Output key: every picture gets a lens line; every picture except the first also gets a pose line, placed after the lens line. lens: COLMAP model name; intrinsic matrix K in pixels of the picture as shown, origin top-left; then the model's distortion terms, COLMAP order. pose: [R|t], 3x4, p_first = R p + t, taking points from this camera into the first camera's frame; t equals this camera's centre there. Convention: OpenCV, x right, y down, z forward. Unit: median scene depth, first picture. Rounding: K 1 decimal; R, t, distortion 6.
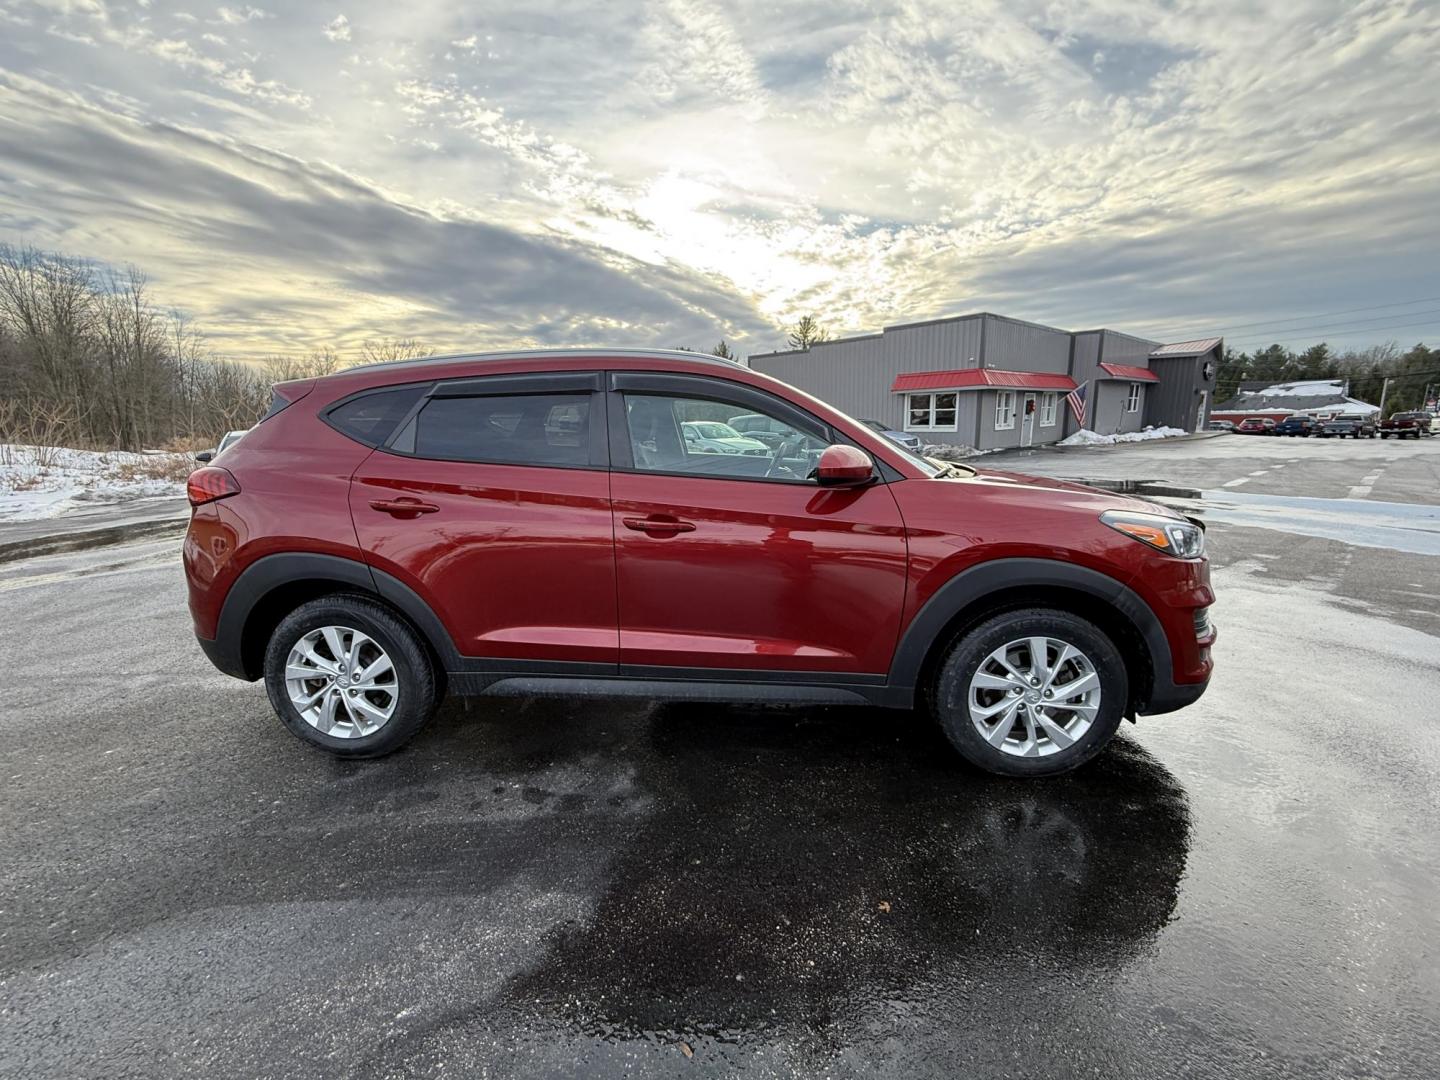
lens RADIAL K [[599.3, 0, 719.4], [0, 599.3, 535.4], [0, 0, 1]] dist [0.000384, -0.000164]
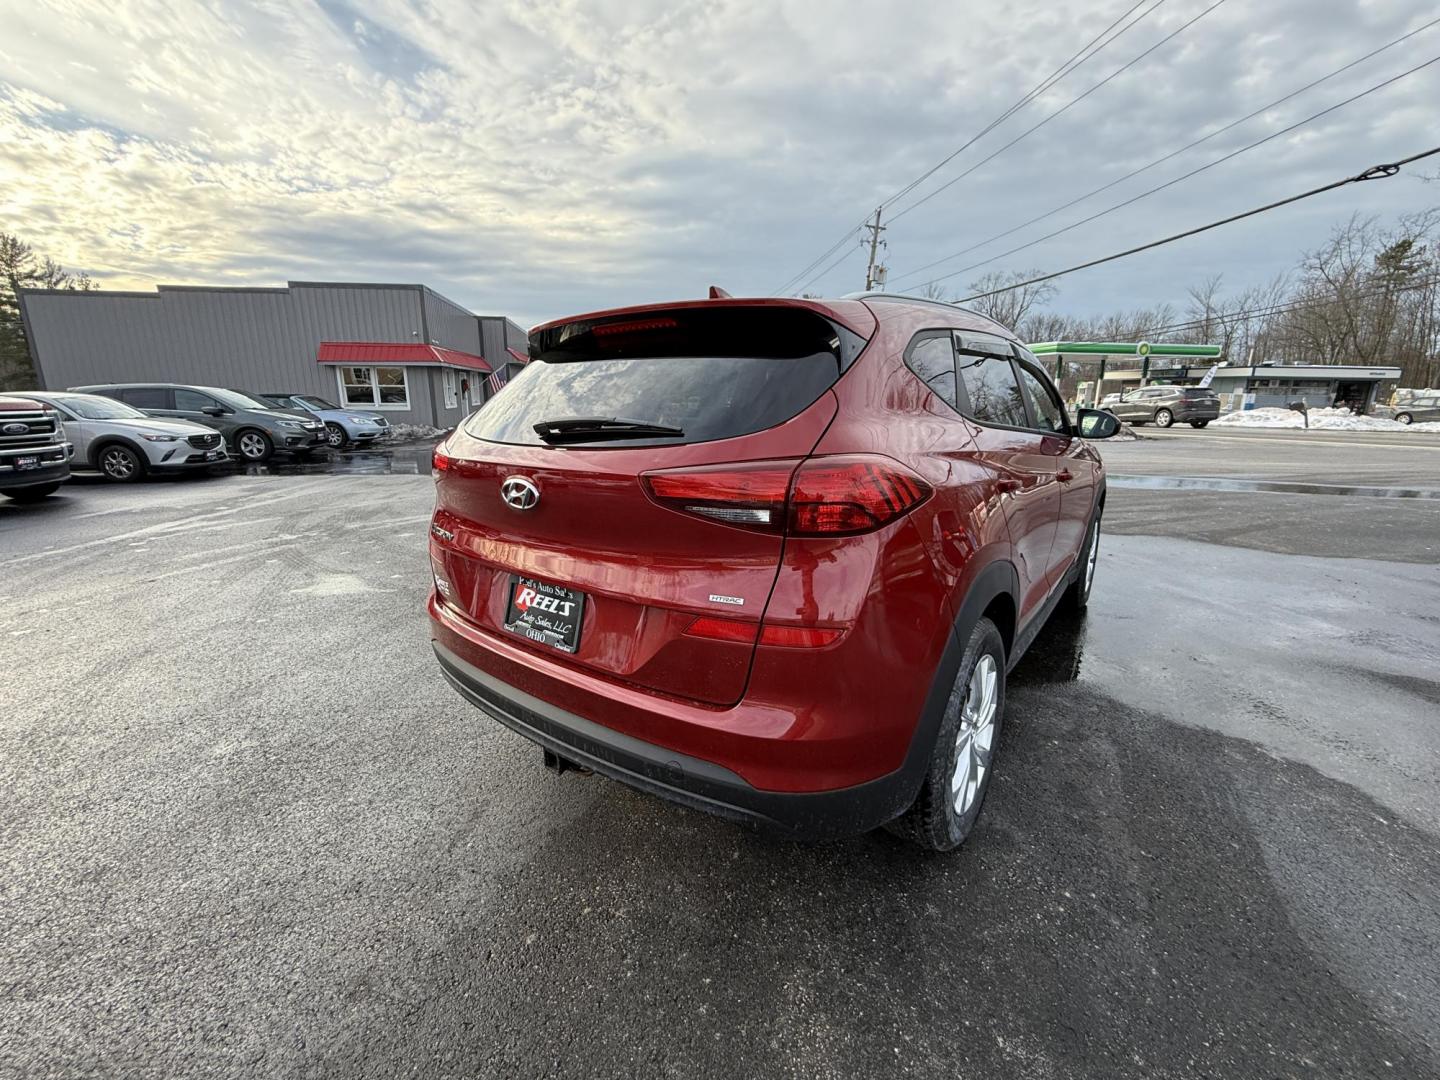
lens RADIAL K [[599.3, 0, 716.2], [0, 599.3, 547.5], [0, 0, 1]] dist [0.000384, -0.000164]
pose [[0.552841, -0.186265, 0.812202, -0.136813], [0.144509, 0.981359, 0.126695, -0.011938], [-0.820660, 0.047328, 0.569453, 0.083435]]
